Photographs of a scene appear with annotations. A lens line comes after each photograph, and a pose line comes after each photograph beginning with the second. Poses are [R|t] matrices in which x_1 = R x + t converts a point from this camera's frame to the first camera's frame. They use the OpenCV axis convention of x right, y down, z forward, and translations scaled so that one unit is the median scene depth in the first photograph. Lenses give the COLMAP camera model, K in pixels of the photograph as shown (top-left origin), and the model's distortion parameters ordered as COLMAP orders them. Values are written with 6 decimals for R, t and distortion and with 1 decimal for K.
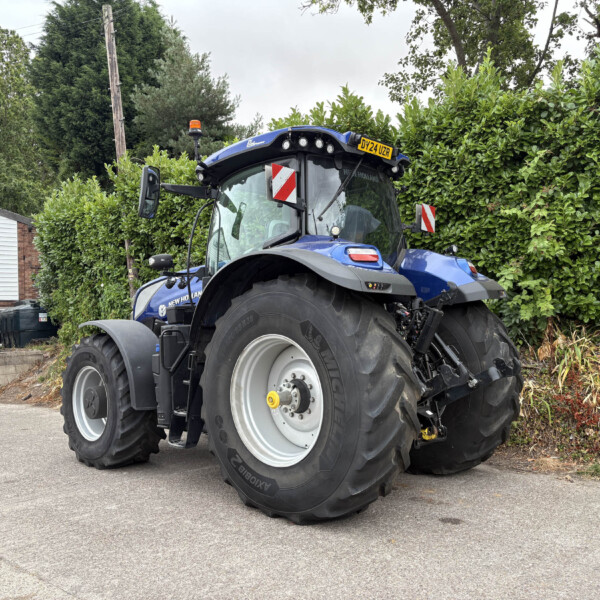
lens RADIAL K [[616.1, 0, 294.6], [0, 616.1, 302.1], [0, 0, 1]] dist [0.033236, 0.003172]
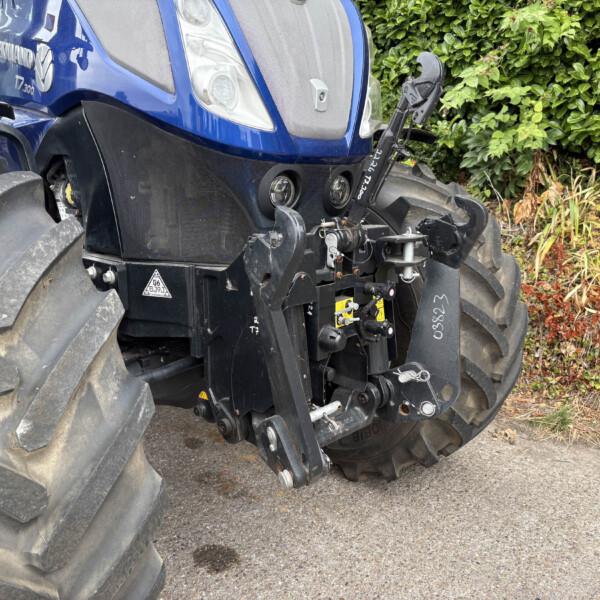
lens RADIAL K [[616.1, 0, 294.6], [0, 616.1, 302.1], [0, 0, 1]] dist [0.033236, 0.003172]
pose [[0.997836, 0.035368, -0.055435, 0.201289], [-0.020510, 0.968379, 0.248639, 0.018934], [0.062476, -0.246964, 0.967009, 0.344904]]
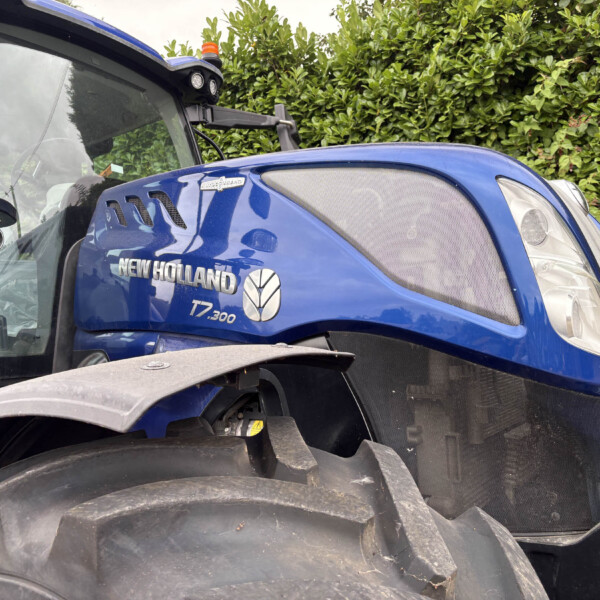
lens RADIAL K [[616.1, 0, 294.6], [0, 616.1, 302.1], [0, 0, 1]] dist [0.033236, 0.003172]
pose [[0.995246, -0.021418, 0.095004, 0.070729], [0.023992, 0.999373, -0.026030, 0.000351], [-0.094387, 0.028186, 0.995136, 0.403039]]
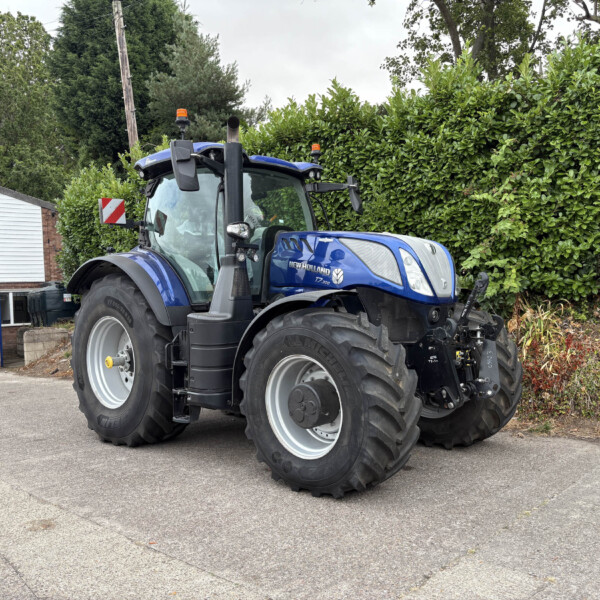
lens RADIAL K [[616.8, 0, 290.3], [0, 616.8, 306.3], [0, 0, 1]] dist [0.019372, 0.026054]
pose [[0.998894, -0.011480, -0.045594, 0.056767], [0.013496, 0.998933, 0.044160, -0.005235], [0.045038, -0.044727, 0.997984, -0.102302]]
